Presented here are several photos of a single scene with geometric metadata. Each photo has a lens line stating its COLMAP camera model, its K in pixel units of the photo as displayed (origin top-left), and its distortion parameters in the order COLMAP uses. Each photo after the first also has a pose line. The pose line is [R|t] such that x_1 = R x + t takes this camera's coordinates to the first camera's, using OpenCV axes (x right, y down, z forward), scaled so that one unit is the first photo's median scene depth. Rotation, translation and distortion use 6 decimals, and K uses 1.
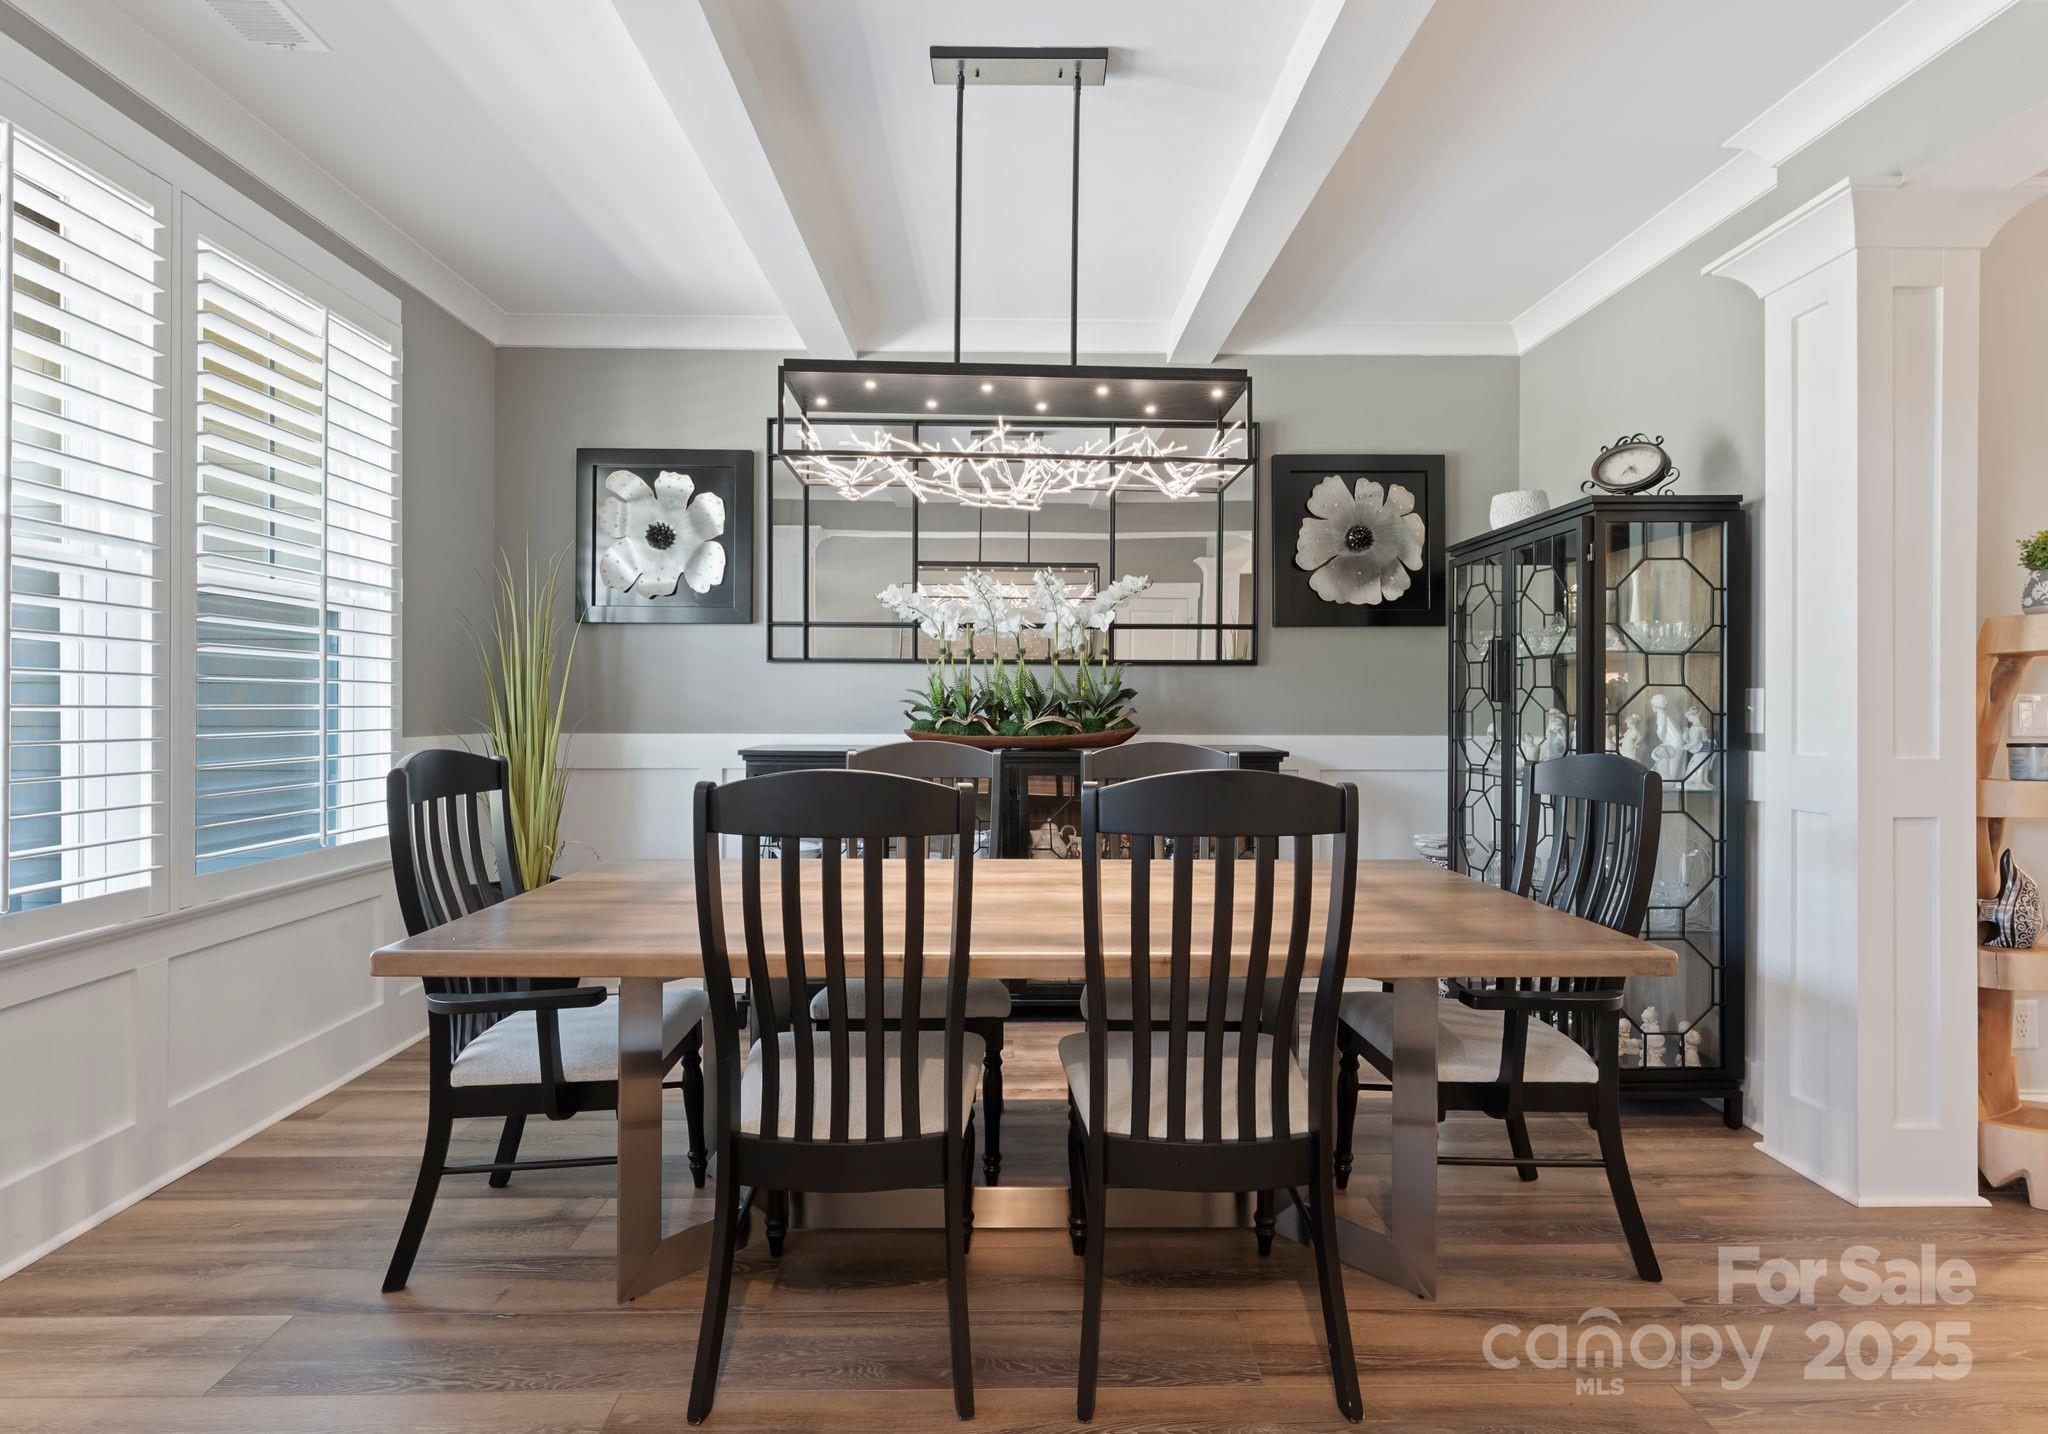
lens RADIAL K [[1008.6, 0, 1024.0], [0, 1008.6, 717.0], [0, 0, 1]] dist [-0.000421, -0.000166]
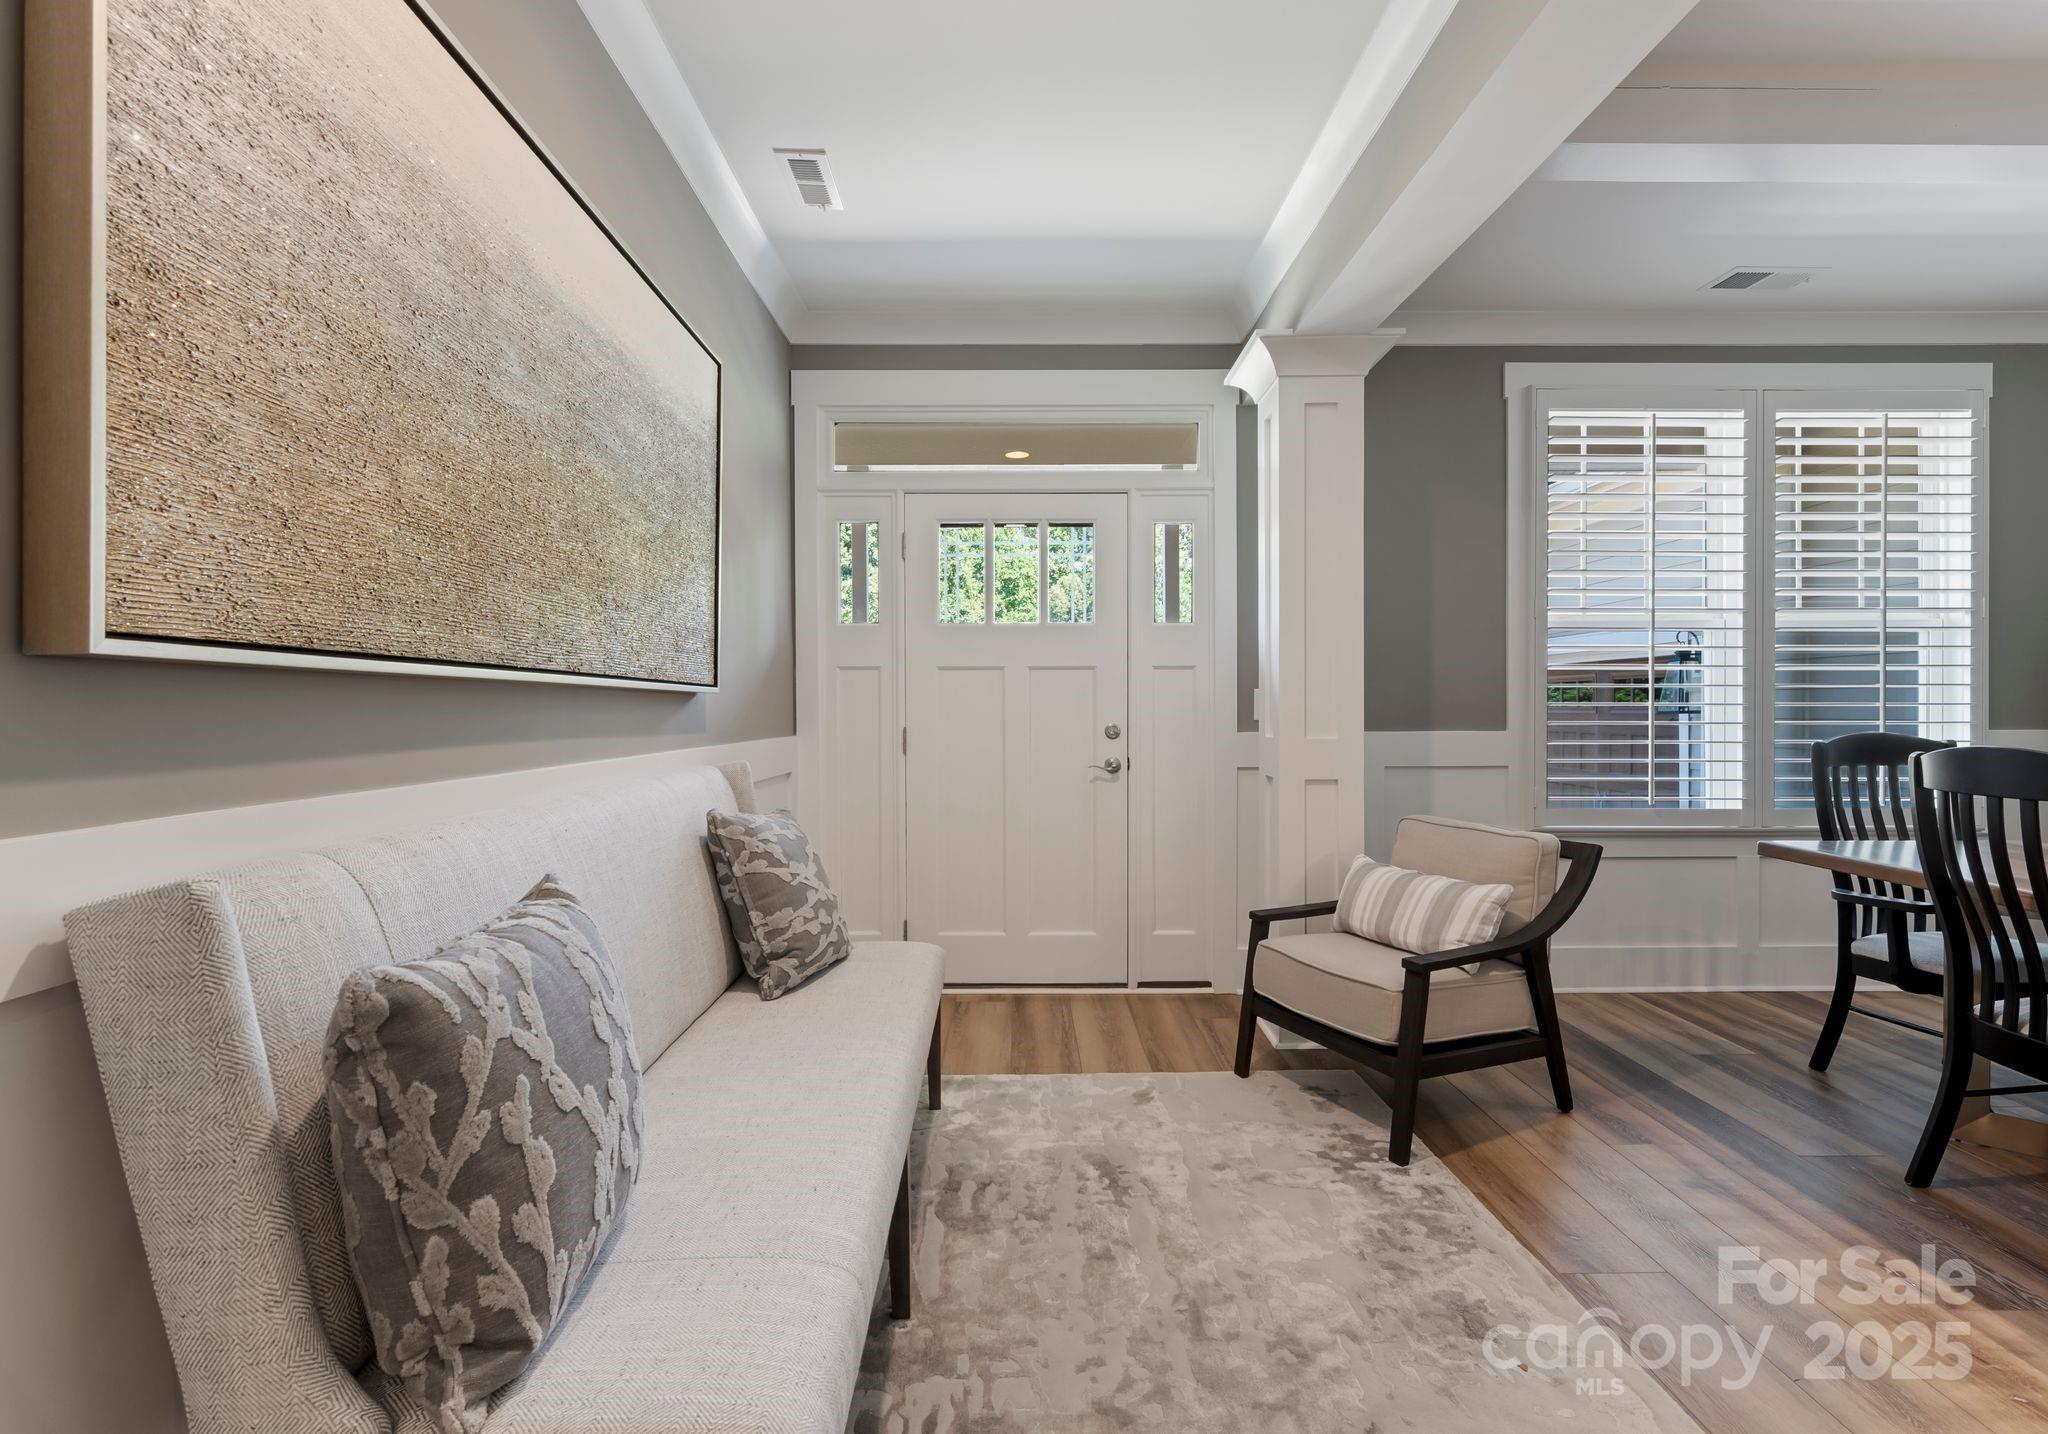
lens RADIAL K [[882.0, 0, 1024.0], [0, 882.0, 717.0], [0, 0, 1]] dist [-0.001042, -0.000098]
pose [[-0.011010, 0.013342, -0.999850, 0.640391], [-0.011799, 0.999840, 0.013472, 0.006392], [0.999870, 0.011946, -0.010851, -0.202111]]
